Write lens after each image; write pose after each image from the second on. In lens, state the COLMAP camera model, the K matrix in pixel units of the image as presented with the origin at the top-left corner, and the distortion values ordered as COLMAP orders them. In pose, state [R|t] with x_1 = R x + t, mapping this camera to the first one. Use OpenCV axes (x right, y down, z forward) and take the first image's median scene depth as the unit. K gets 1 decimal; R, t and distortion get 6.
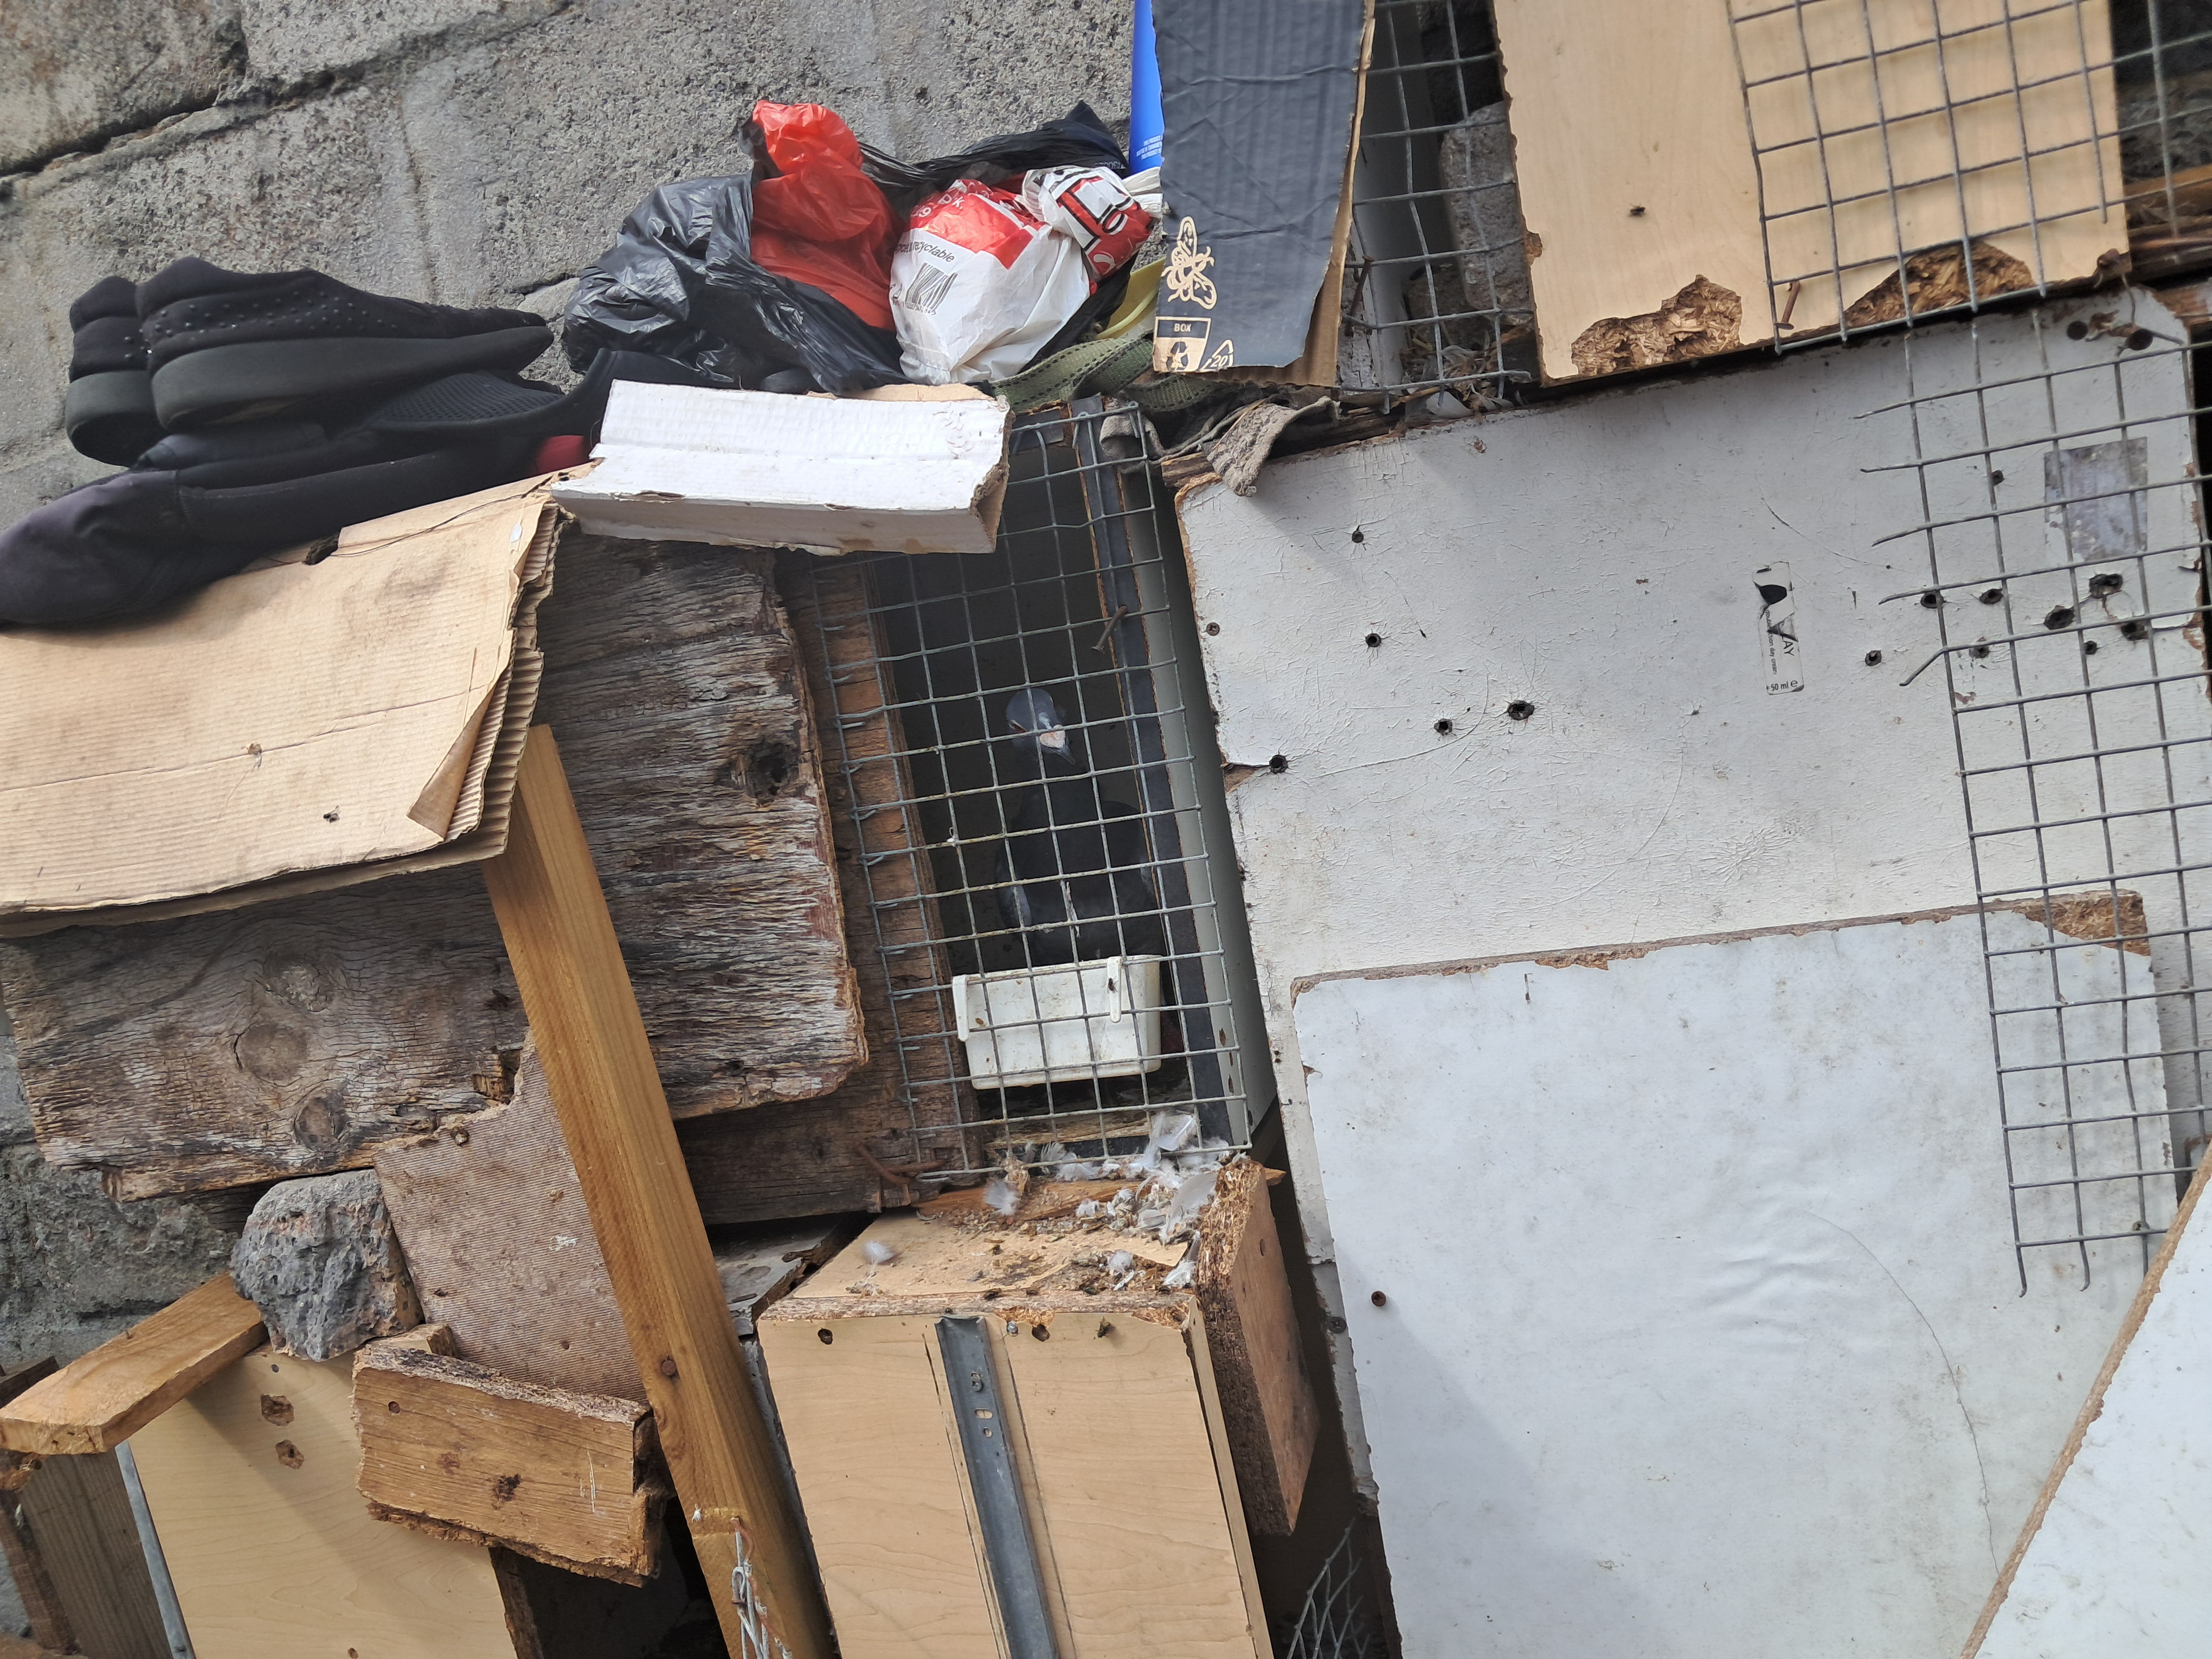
lens RADIAL K [[1757.4, 0, 1045.9], [0, 1757.4, 866.4], [0, 0, 1]] dist [0.032288, -0.089925]
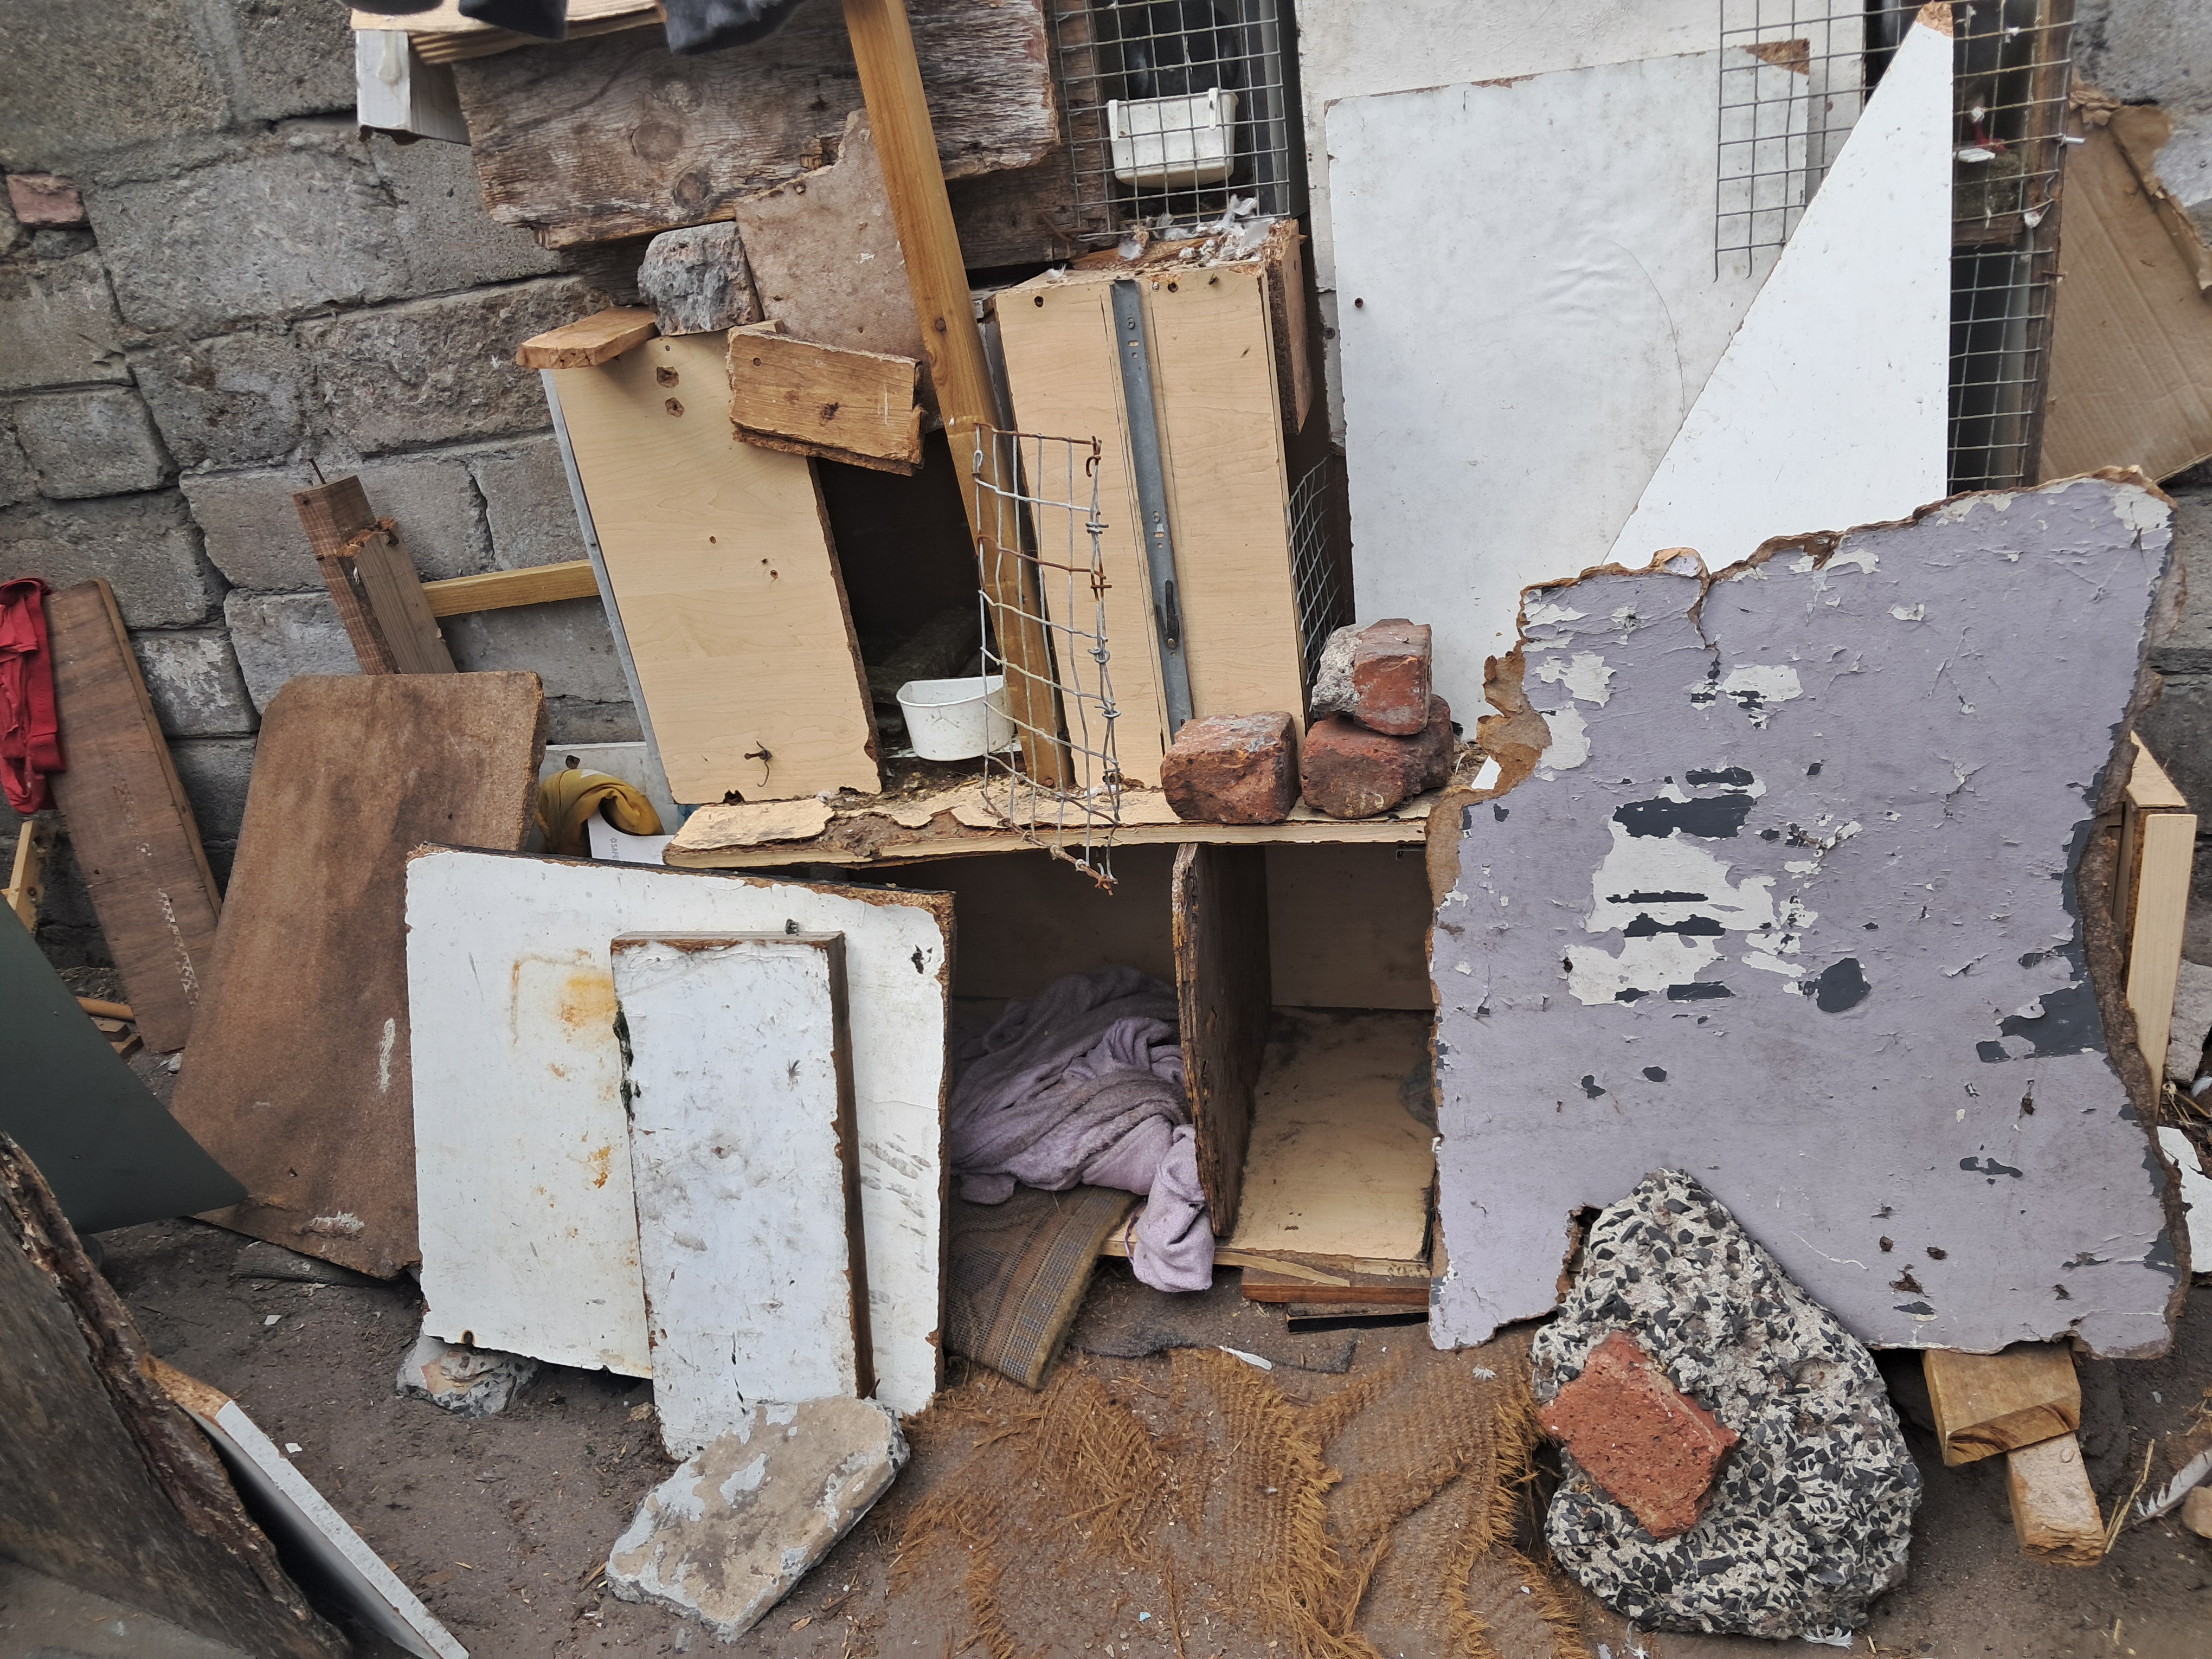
lens RADIAL K [[1772.3, 0, 1067.1], [0, 1772.3, 861.9], [0, 0, 1]] dist [-0.016158, -0.005121]
pose [[0.996962, 0.023638, 0.074214, -0.196089], [-0.042981, 0.961585, 0.271121, 0.298727], [-0.064954, -0.273487, 0.959680, -0.730690]]
